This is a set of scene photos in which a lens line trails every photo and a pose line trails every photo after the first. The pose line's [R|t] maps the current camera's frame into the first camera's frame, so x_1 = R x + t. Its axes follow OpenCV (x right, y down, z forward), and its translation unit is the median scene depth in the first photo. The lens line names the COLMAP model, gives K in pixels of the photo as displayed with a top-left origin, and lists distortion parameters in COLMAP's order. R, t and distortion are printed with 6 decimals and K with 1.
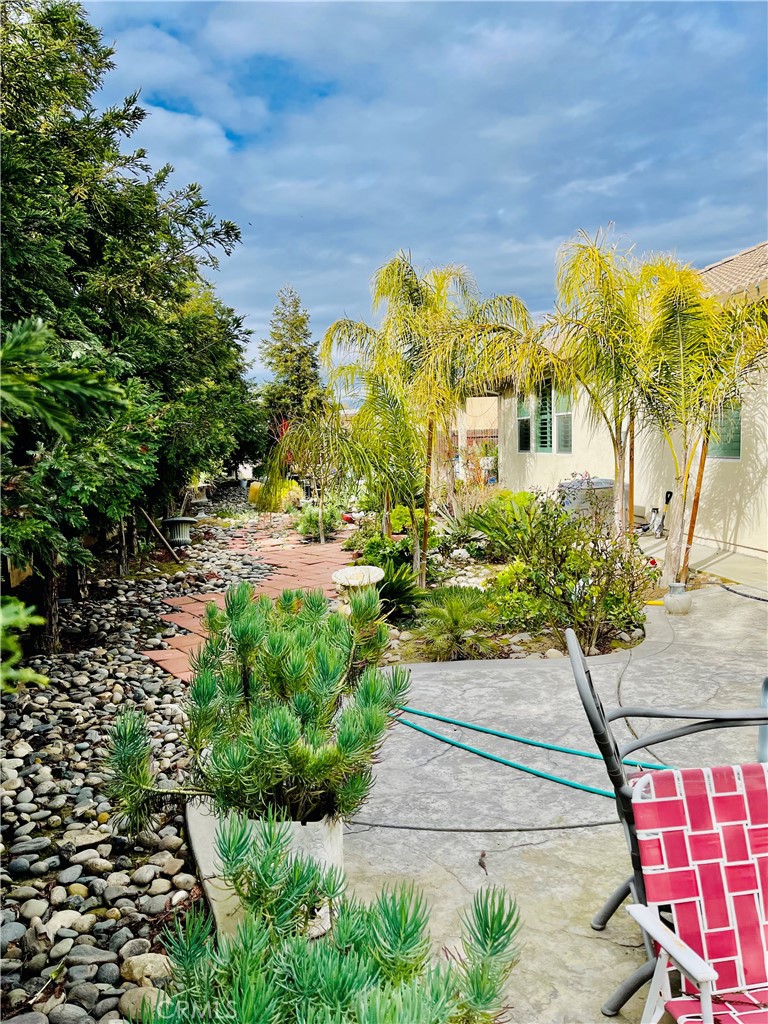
lens RADIAL K [[779.0, 0, 394.2], [0, 779.0, 524.3], [0, 0, 1]] dist [0.057334, -0.076847]
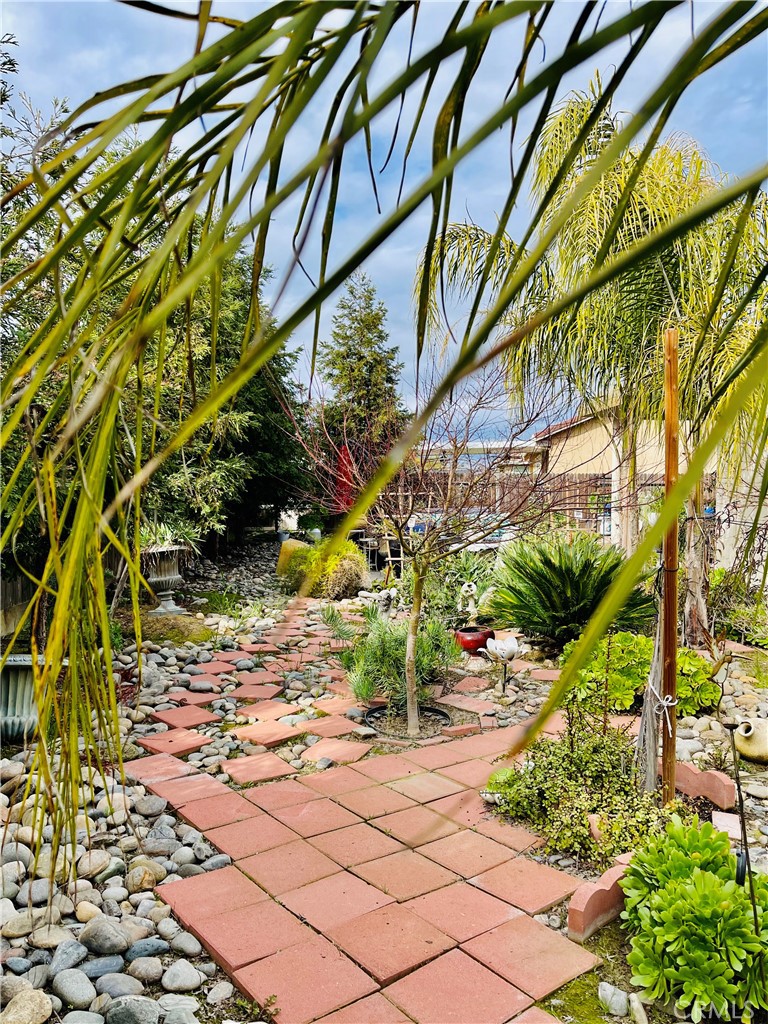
lens RADIAL K [[779.0, 0, 386.9], [0, 779.0, 518.2], [0, 0, 1]] dist [0.057334, -0.076847]
pose [[0.995201, 0.034500, -0.091572, -0.174222], [-0.041149, 0.996574, -0.071748, -0.112867], [0.088783, 0.075172, 0.993210, 1.466894]]
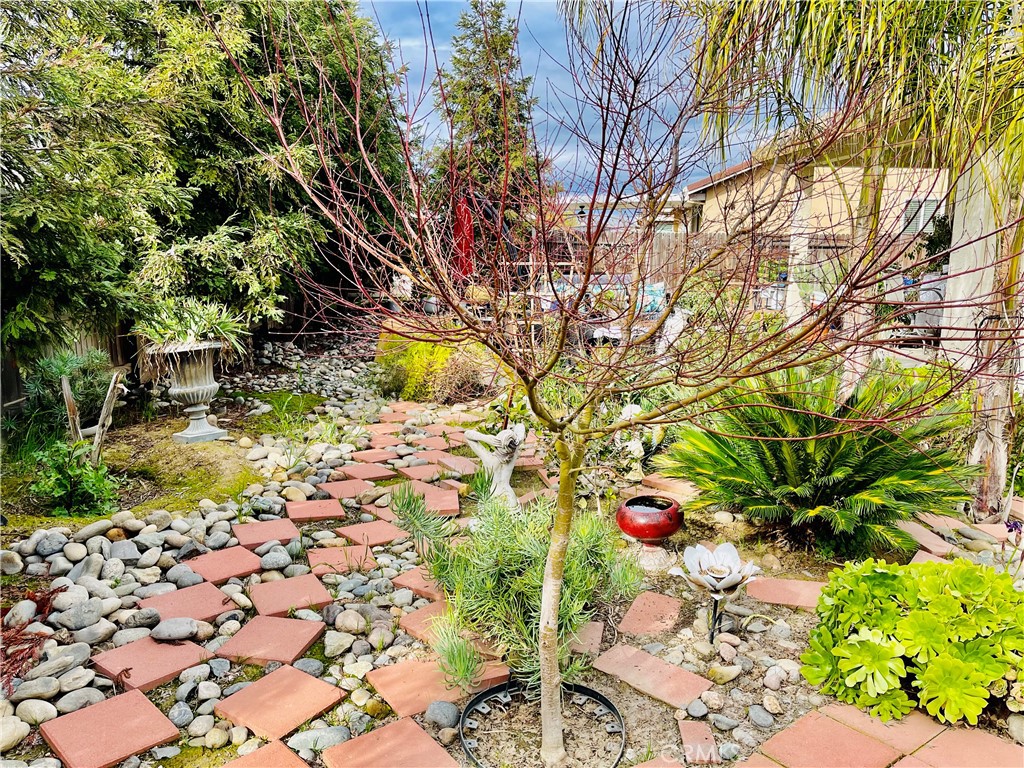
lens RADIAL K [[779.0, 0, 516.4], [0, 779.0, 385.3], [0, 0, 1]] dist [0.057334, -0.076847]
pose [[0.994700, 0.055143, -0.086782, -0.209930], [-0.049239, 0.996417, 0.068764, -0.184180], [0.090263, -0.064127, 0.993851, 1.915981]]
